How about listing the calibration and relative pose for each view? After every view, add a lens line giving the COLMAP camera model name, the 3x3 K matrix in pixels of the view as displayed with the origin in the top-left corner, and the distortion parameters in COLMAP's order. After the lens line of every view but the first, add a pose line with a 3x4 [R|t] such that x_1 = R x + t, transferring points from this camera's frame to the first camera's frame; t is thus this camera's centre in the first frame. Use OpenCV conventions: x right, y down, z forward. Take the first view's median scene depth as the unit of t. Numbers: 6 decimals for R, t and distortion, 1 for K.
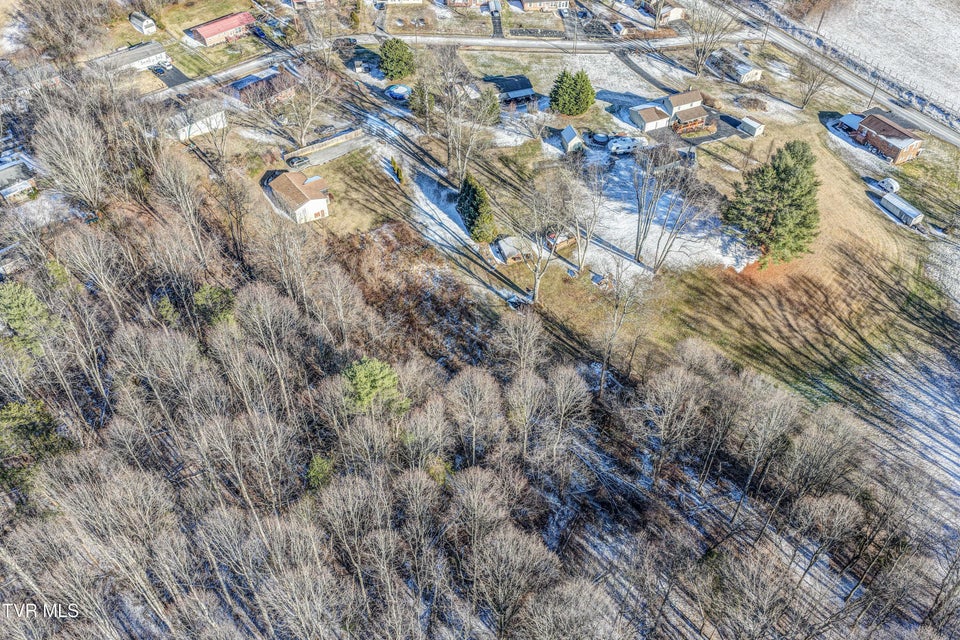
lens RADIAL K [[793.2, 0, 479.6], [0, 793.2, 320.9], [0, 0, 1]] dist [-0.013949, 0.033803]
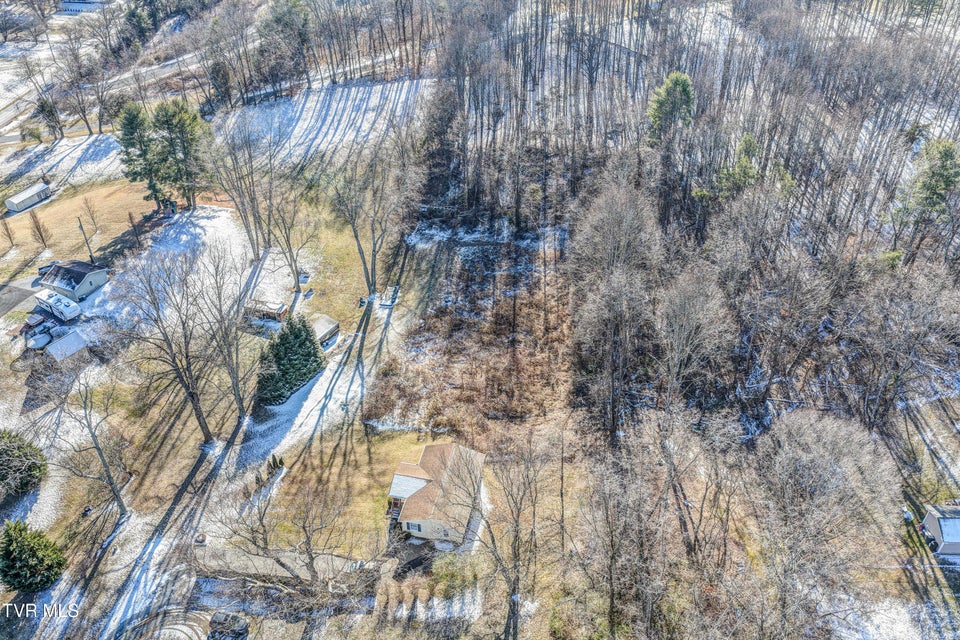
lens RADIAL K [[793.2, 0, 480.6], [0, 793.2, 321.2], [0, 0, 1]] dist [-0.013949, 0.033803]
pose [[-0.667423, -0.444928, 0.597148, -0.516260], [0.529308, 0.280613, 0.800681, -0.616788], [-0.523813, 0.850468, 0.048216, 0.831512]]
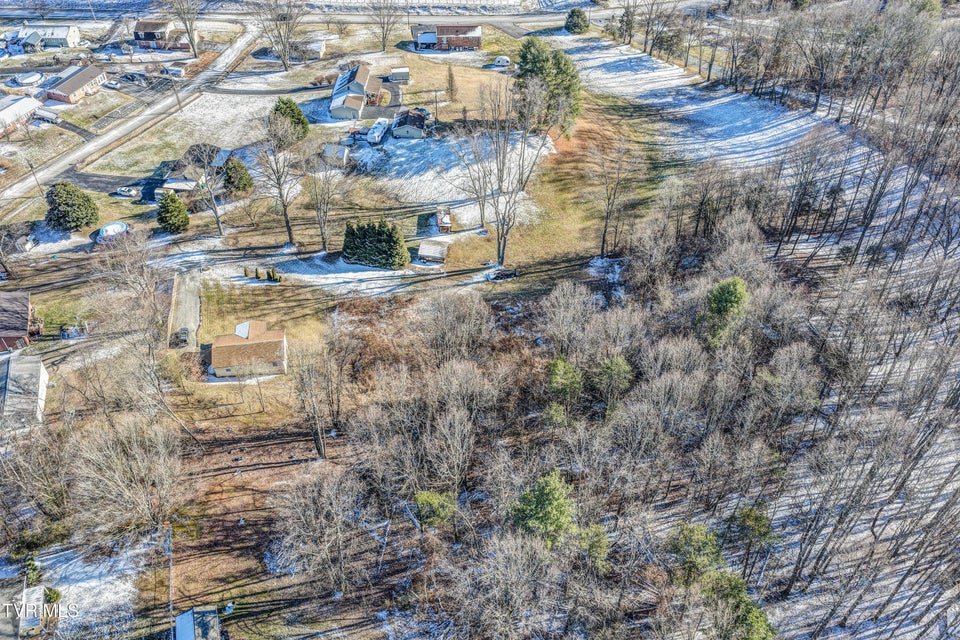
lens RADIAL K [[793.2, 0, 480.7], [0, 793.2, 319.8], [0, 0, 1]] dist [-0.013949, 0.033803]
pose [[0.461918, -0.620817, 0.633418, -0.599771], [0.624267, 0.734884, 0.265019, -0.245349], [-0.630017, 0.273005, 0.727012, 0.238859]]
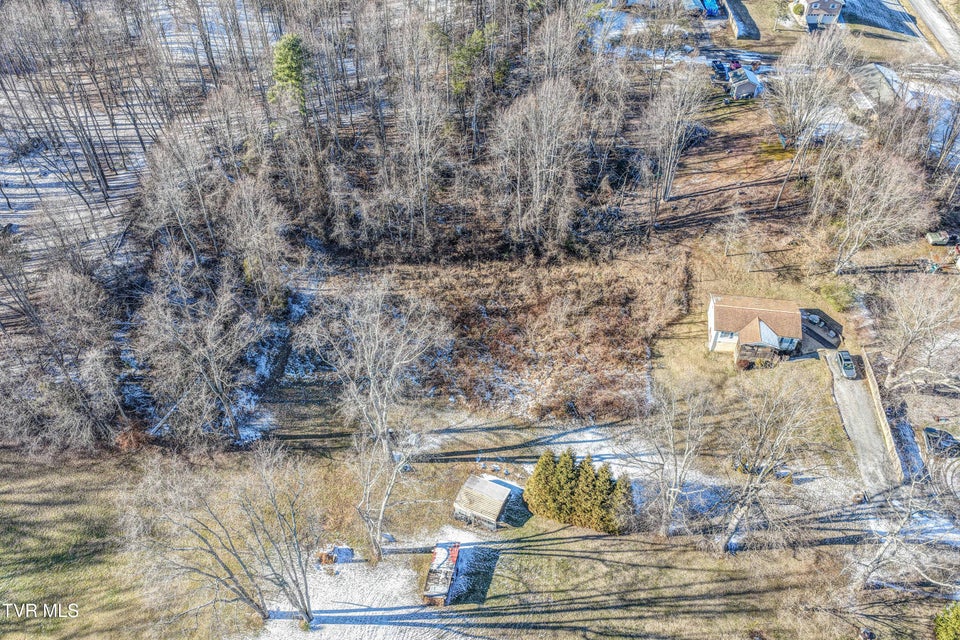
lens RADIAL K [[793.2, 0, 479.4], [0, 793.2, 323.7], [0, 0, 1]] dist [-0.013949, 0.033803]
pose [[-0.698590, 0.508717, -0.503169, 0.272396], [-0.504980, 0.147673, 0.850405, -0.602649], [0.506920, 0.848174, 0.153729, 0.757286]]
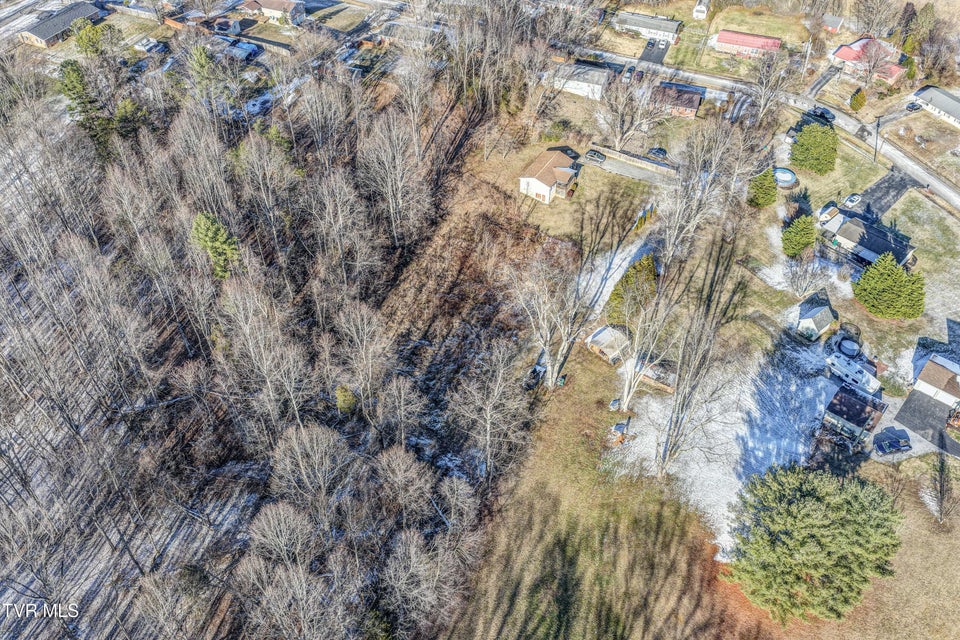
lens RADIAL K [[793.2, 0, 480.1], [0, 793.2, 315.5], [0, 0, 1]] dist [-0.013949, 0.033803]
pose [[0.405751, 0.640232, -0.652279, 0.521488], [-0.646633, 0.705450, 0.290182, -0.264824], [0.645935, 0.304043, 0.700233, 0.262236]]
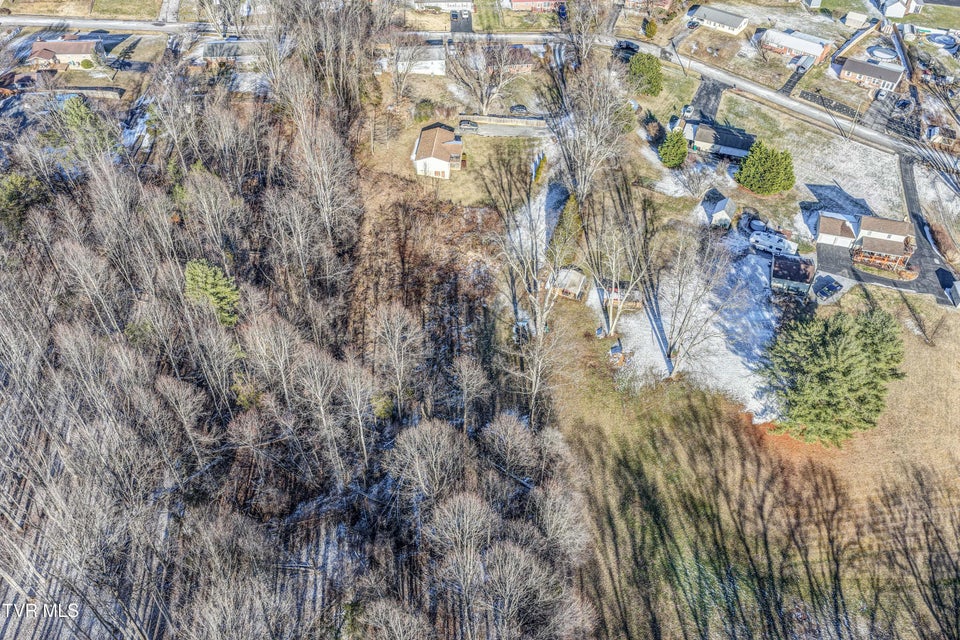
lens RADIAL K [[793.2, 0, 479.1], [0, 793.2, 316.9], [0, 0, 1]] dist [-0.013949, 0.033803]
pose [[0.752200, 0.462565, -0.469285, 0.410414], [-0.464022, 0.877498, 0.121168, -0.115141], [0.467845, 0.126616, 0.874694, 0.115465]]
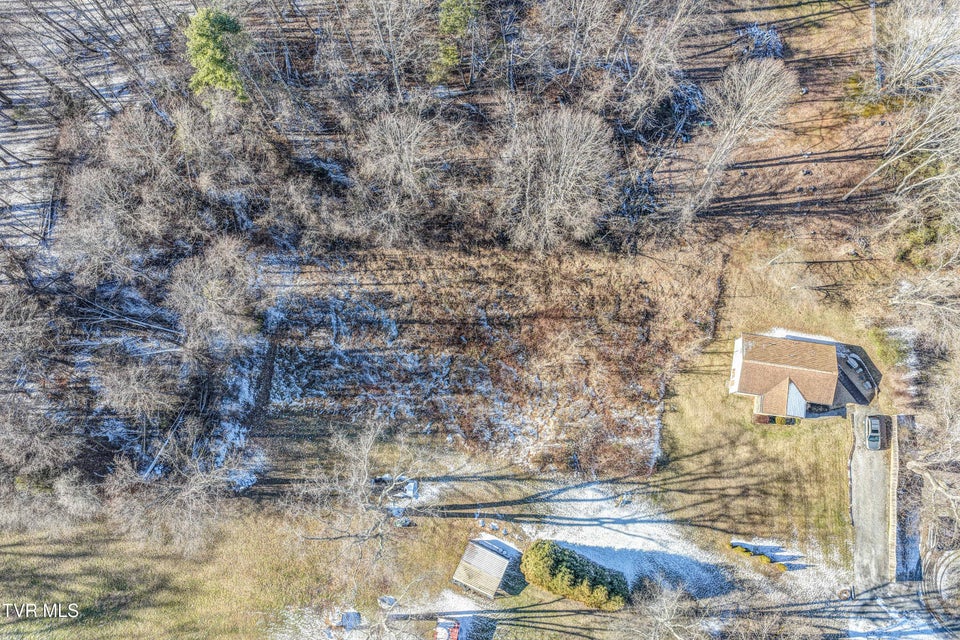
lens RADIAL K [[793.2, 0, 481.5], [0, 793.2, 318.2], [0, 0, 1]] dist [-0.013949, 0.033803]
pose [[-0.700915, 0.700624, -0.133583, -0.011286], [-0.499190, -0.348108, 0.793493, -0.499930], [0.509439, 0.622854, 0.593738, 0.480861]]
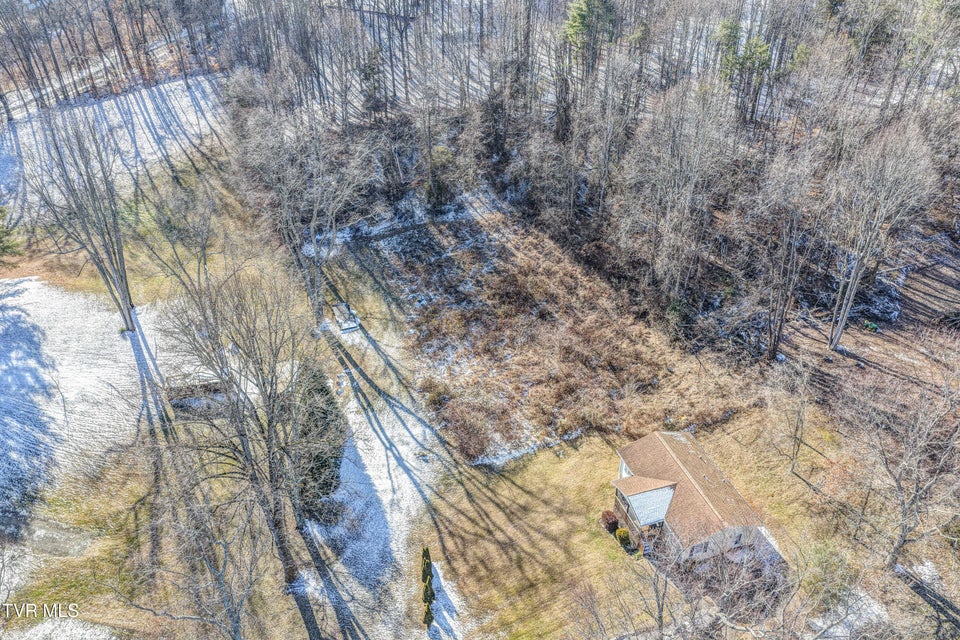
lens RADIAL K [[793.2, 0, 478.8], [0, 793.2, 320.6], [0, 0, 1]] dist [-0.013949, 0.033803]
pose [[-0.953614, -0.175687, 0.244445, -0.204624], [0.210705, 0.190396, 0.958829, -0.590237], [-0.214996, 0.965859, -0.144547, 0.968612]]
